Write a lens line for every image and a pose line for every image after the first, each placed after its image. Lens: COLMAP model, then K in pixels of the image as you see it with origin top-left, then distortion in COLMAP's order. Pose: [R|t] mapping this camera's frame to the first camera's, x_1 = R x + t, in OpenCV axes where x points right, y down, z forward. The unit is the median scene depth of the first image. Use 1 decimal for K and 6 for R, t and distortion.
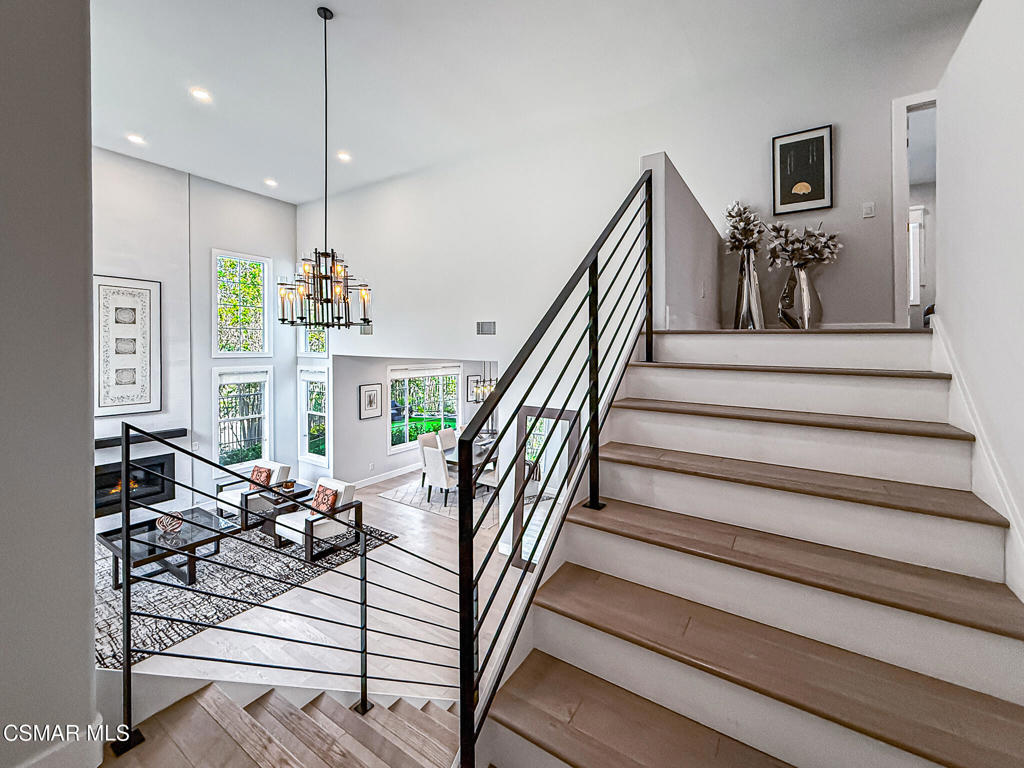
lens RADIAL K [[428.1, 0, 507.3], [0, 428.1, 353.2], [0, 0, 1]] dist [-0.000201, 0.000059]
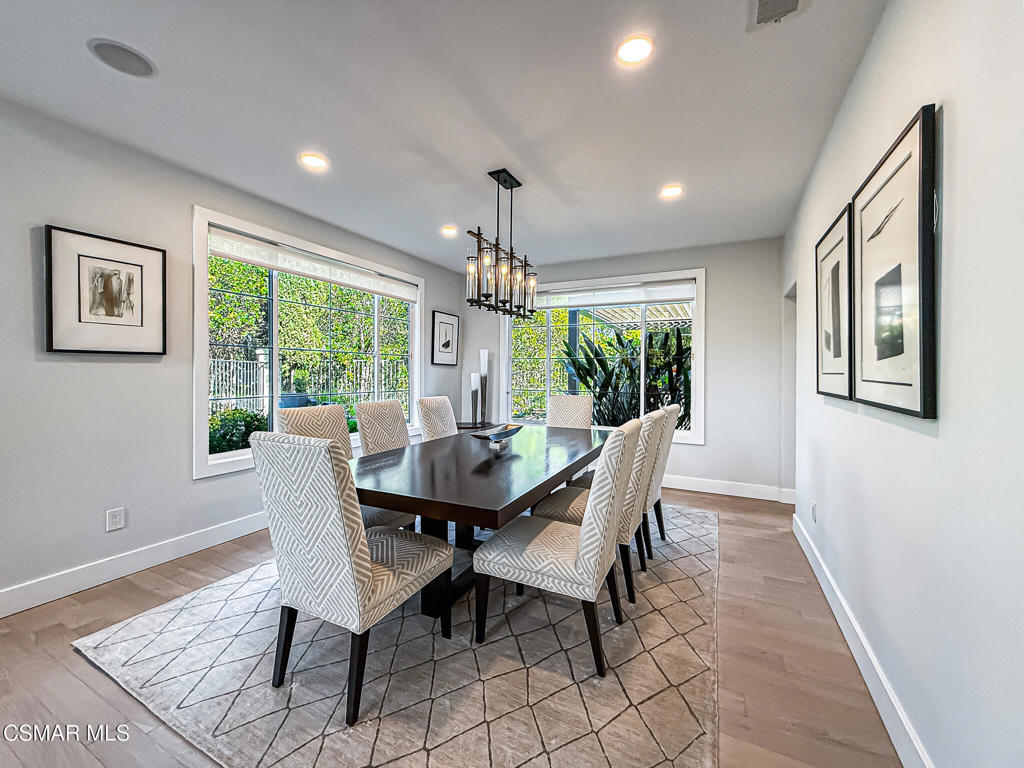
lens RADIAL K [[420.3, 0, 508.7], [0, 420.3, 379.7], [0, 0, 1]] dist [0.000709, 0.000081]
pose [[0.993818, -0.003735, 0.110957, -0.102903], [0.003526, 0.999992, 0.002081, 0.218554], [-0.110964, -0.001677, 0.993823, 0.878658]]
